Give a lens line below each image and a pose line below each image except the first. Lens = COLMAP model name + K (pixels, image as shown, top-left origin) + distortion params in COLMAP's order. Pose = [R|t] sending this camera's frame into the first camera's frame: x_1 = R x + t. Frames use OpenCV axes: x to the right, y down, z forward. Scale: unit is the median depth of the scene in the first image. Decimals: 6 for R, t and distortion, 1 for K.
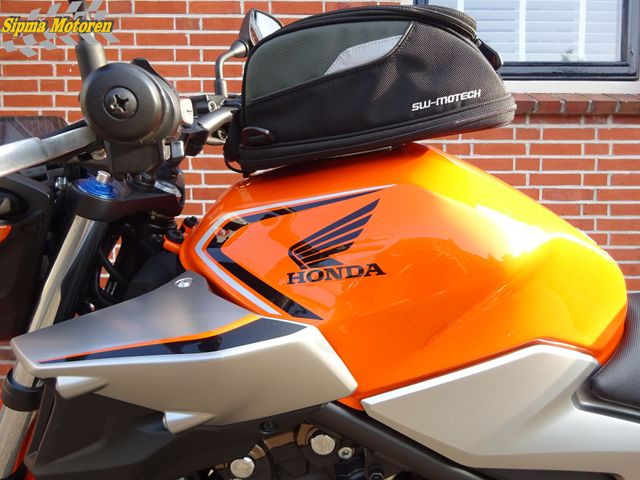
lens RADIAL K [[470.2, 0, 318.1], [0, 470.2, 238.4], [0, 0, 1]] dist [0.002543, -0.006174]
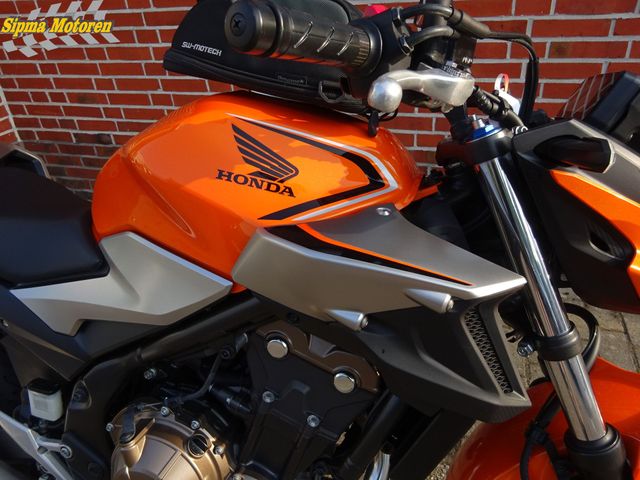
lens RADIAL K [[470.2, 0, 319.1], [0, 470.2, 239.6], [0, 0, 1]] dist [0.002543, -0.006174]
pose [[0.953960, 0.101591, -0.282205, 0.377565], [0.043689, 0.883789, 0.465841, -0.130960], [0.296735, -0.456723, 0.838661, 0.123828]]
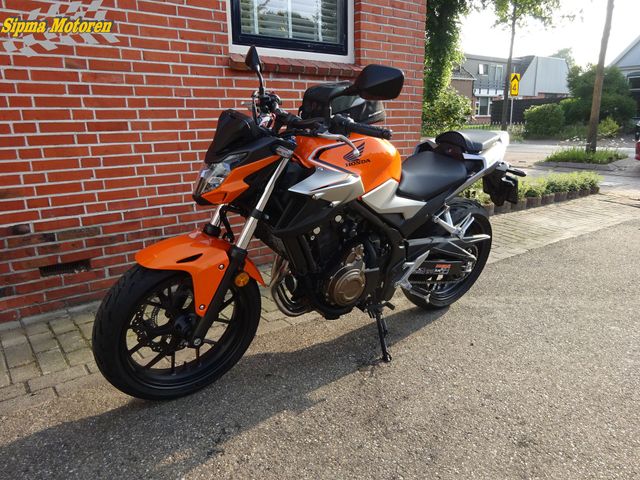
lens RADIAL K [[470.2, 0, 319.5], [0, 470.2, 239.1], [0, 0, 1]] dist [0.002543, -0.006174]
pose [[0.787354, -0.164328, 0.594197, -0.587861], [0.051336, 0.977950, 0.202434, -0.024066], [-0.614360, -0.128883, 0.778428, -0.419641]]
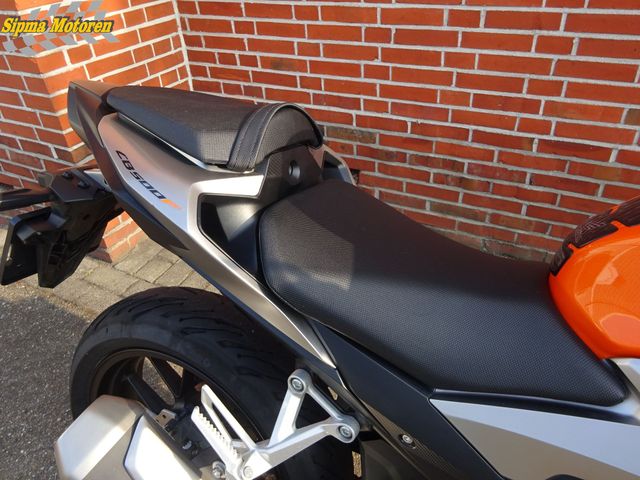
lens RADIAL K [[470.2, 0, 317.8], [0, 470.2, 239.2], [0, 0, 1]] dist [0.002543, -0.006174]
pose [[0.887293, 0.223349, -0.403517, 0.049392], [0.025858, 0.849450, 0.527035, -0.135343], [0.460480, -0.478069, 0.747936, 0.177328]]
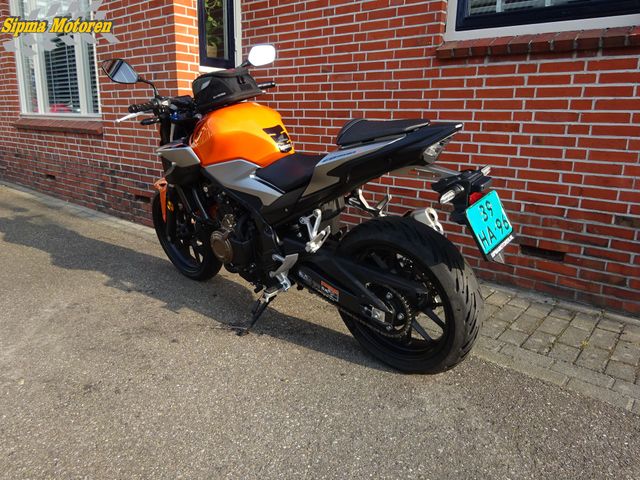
lens RADIAL K [[470.2, 0, 318.0], [0, 470.2, 239.0], [0, 0, 1]] dist [0.002543, -0.006174]
pose [[0.761799, 0.172738, -0.624359, 0.907475], [-0.060088, 0.978481, 0.197395, 0.017475], [0.645020, -0.112859, 0.755785, -0.415951]]
